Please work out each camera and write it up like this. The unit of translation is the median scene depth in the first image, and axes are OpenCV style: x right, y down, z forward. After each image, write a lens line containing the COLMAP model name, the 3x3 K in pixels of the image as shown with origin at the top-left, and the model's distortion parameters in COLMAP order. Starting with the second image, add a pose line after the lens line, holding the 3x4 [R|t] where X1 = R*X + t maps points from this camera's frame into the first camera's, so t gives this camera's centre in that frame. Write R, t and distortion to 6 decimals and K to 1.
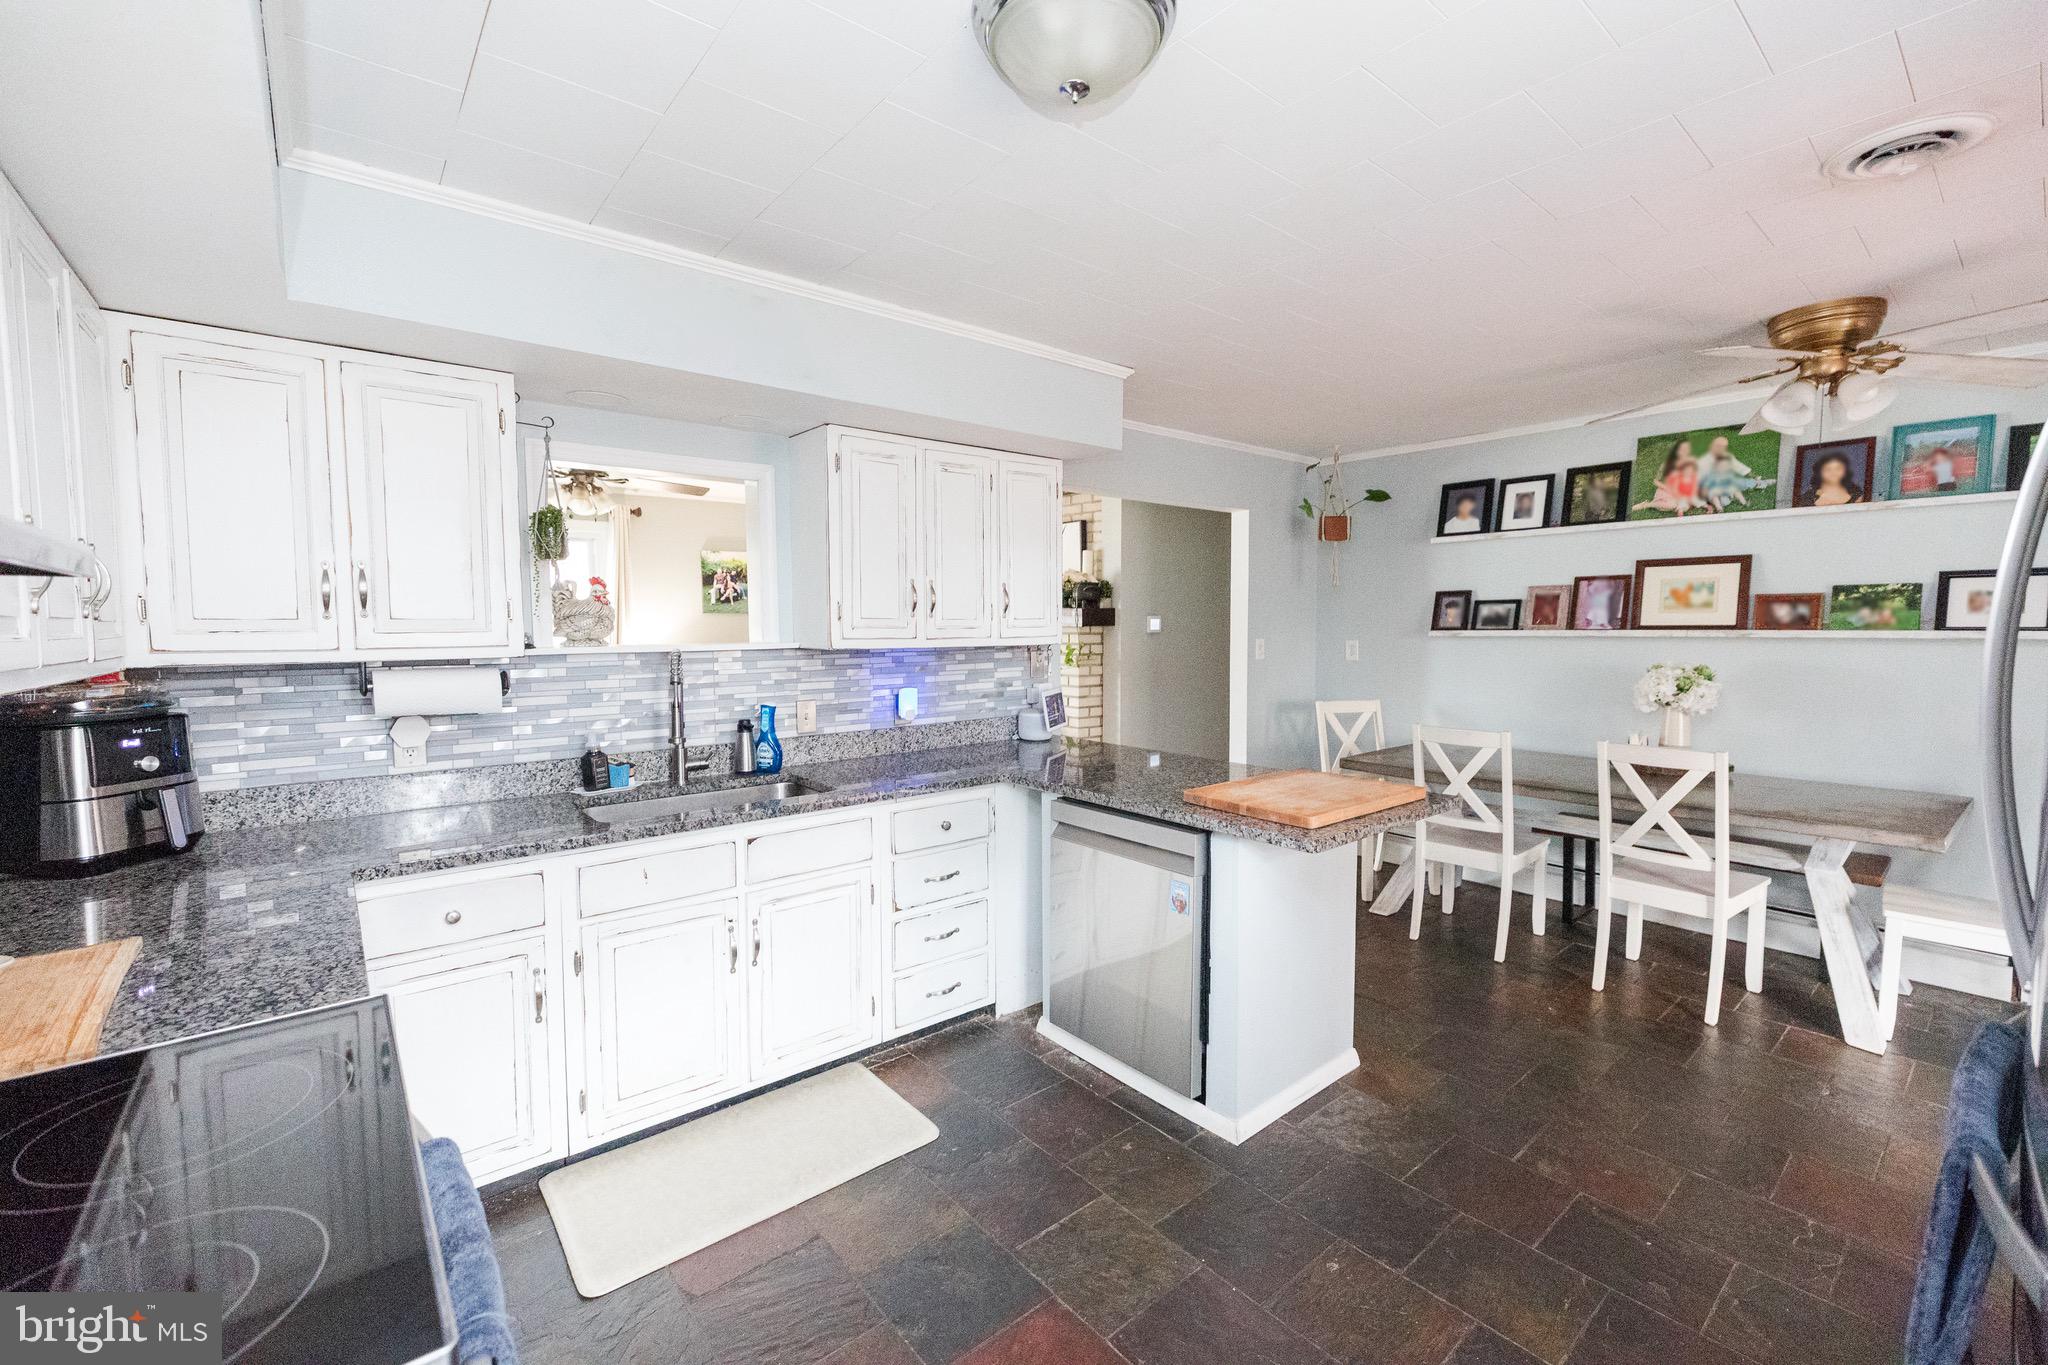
lens RADIAL K [[851.3, 0, 1027.1], [0, 851.3, 671.8], [0, 0, 1]] dist [0.000456, -0.000193]
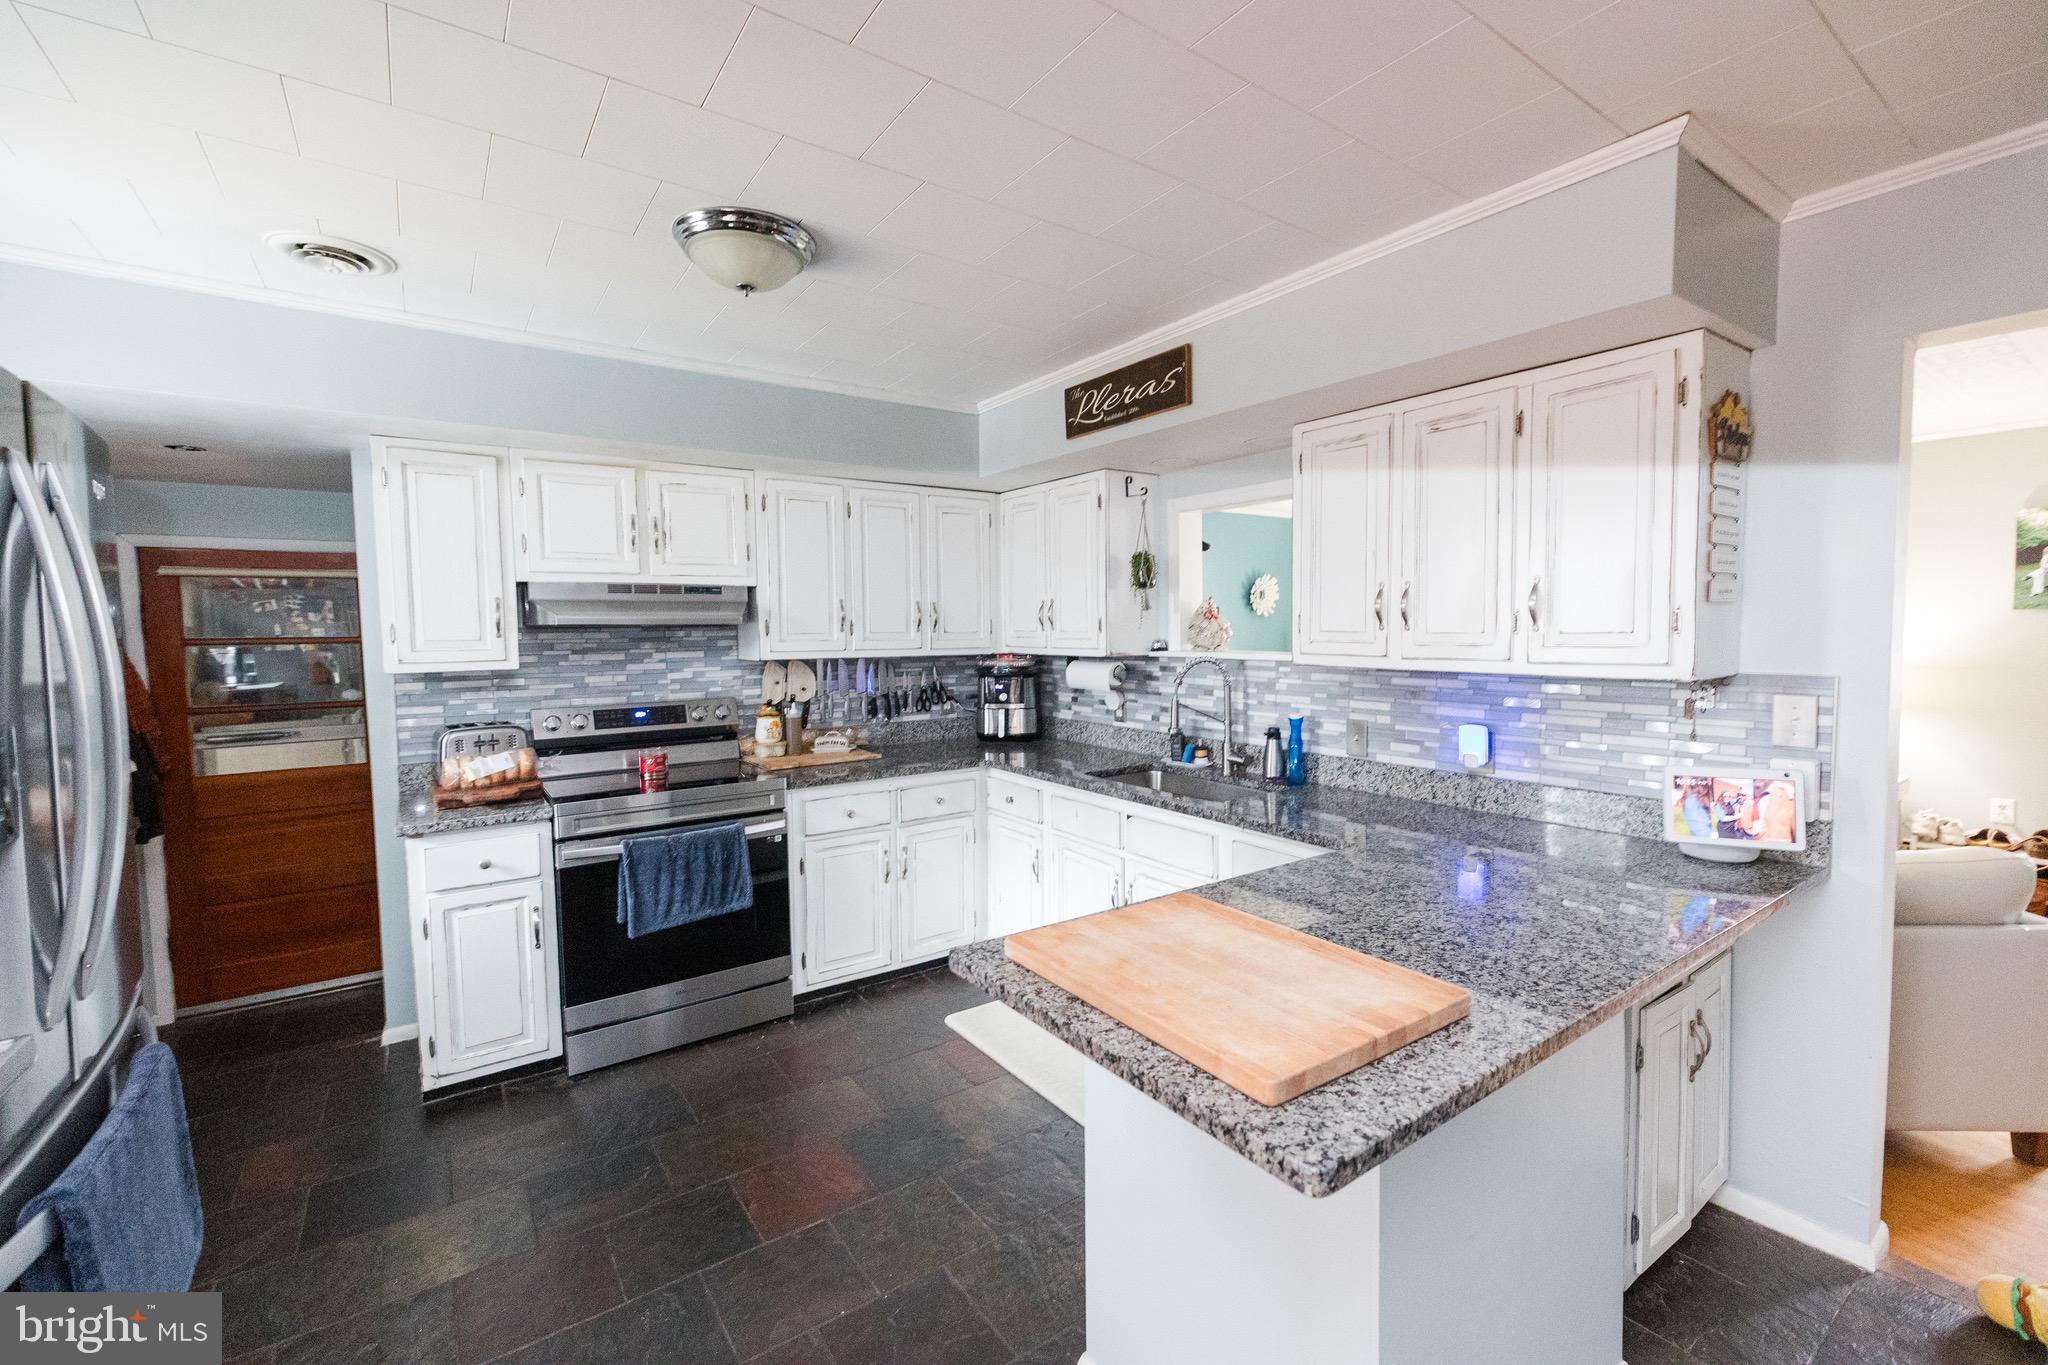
lens RADIAL K [[851.3, 0, 1027.1], [0, 851.3, 671.8], [0, 0, 1]] dist [0.000456, -0.000193]
pose [[-0.075687, 0.057338, -0.995482, 0.656572], [-0.049582, 0.996894, 0.061189, -0.054938], [0.995898, 0.053989, -0.072609, 0.696435]]
